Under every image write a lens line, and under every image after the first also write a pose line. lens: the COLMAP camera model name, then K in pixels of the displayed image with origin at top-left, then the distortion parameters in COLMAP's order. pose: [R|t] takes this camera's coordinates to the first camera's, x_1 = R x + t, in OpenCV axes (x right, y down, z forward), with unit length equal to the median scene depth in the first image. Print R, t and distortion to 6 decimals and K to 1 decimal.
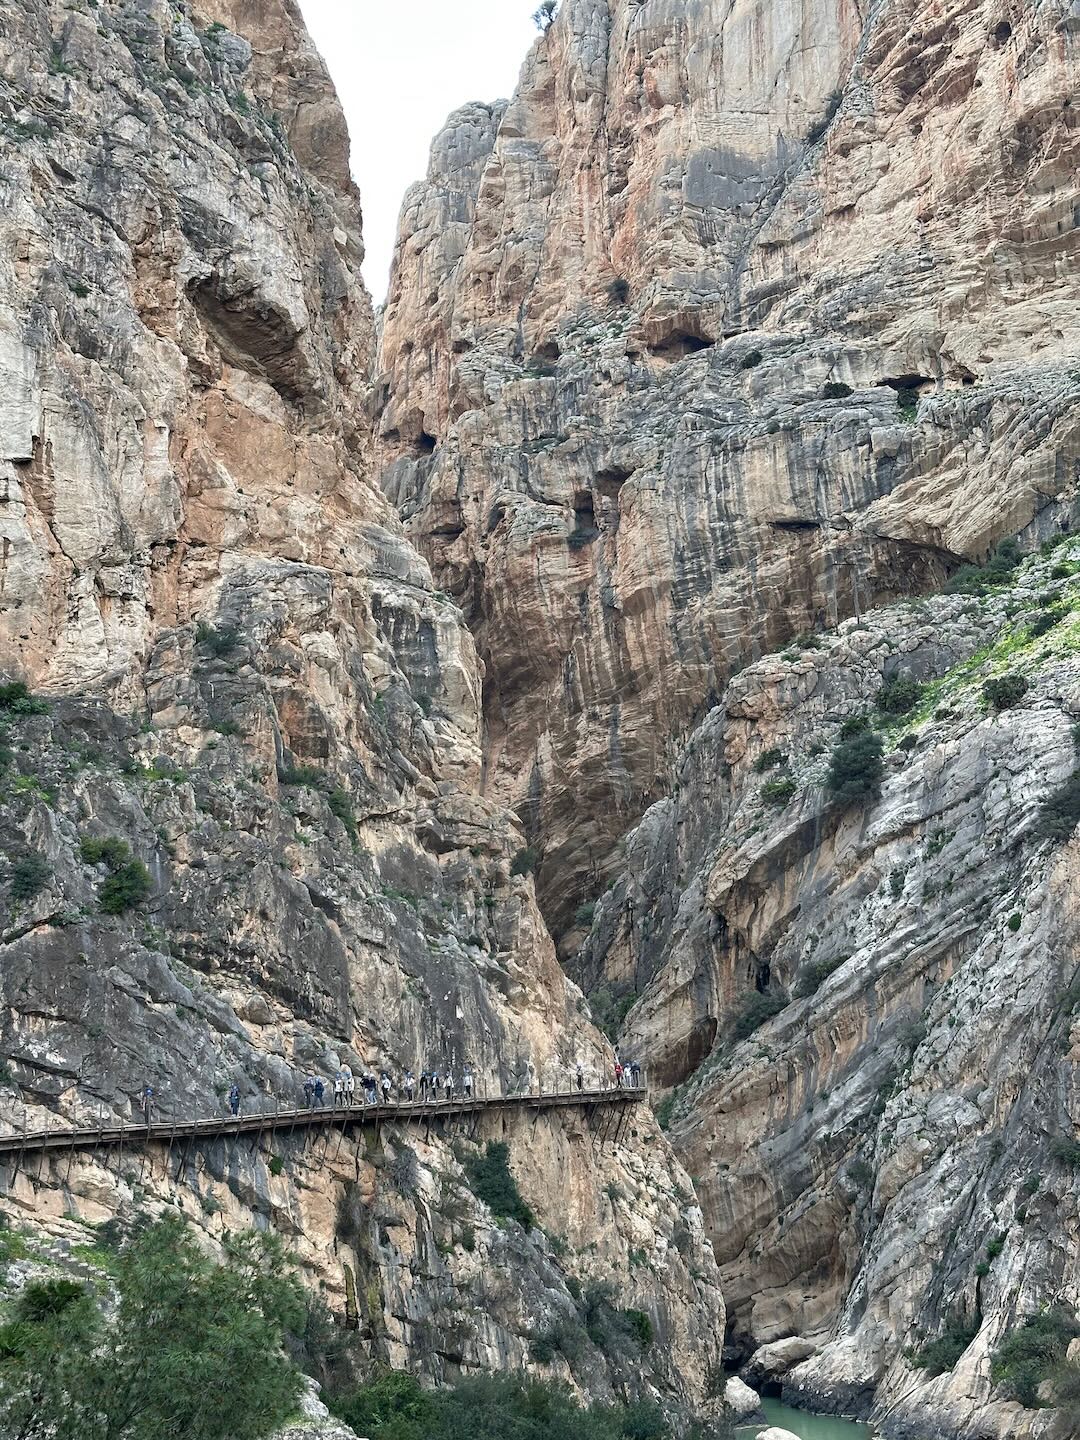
lens RADIAL K [[1980.4, 0, 532.2], [0, 1980.4, 701.0], [0, 0, 1]] dist [0.160995, -0.170609]
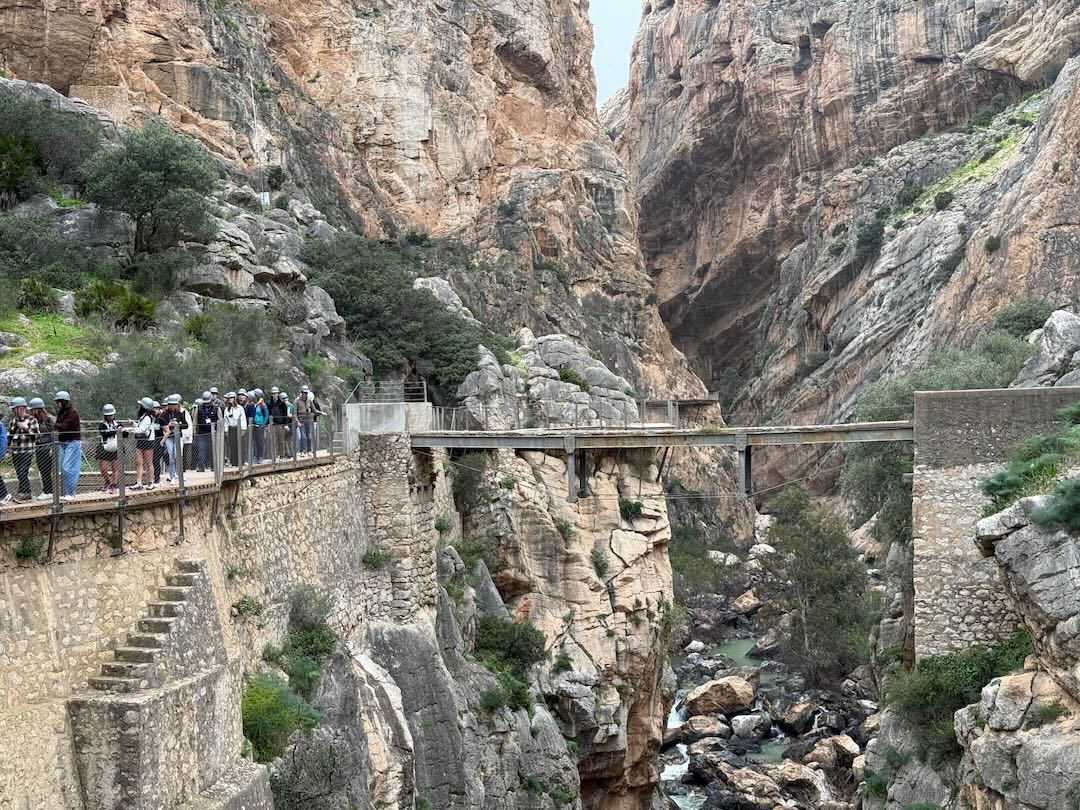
lens RADIAL K [[1493.4, 0, 539.7], [0, 1493.4, 418.2], [0, 0, 1]] dist [0.188909, -0.381037]
pose [[0.971180, 0.033379, -0.235997, 0.228288], [0.016360, 0.978474, 0.205719, -0.113236], [0.237783, -0.203651, 0.949729, -0.547101]]
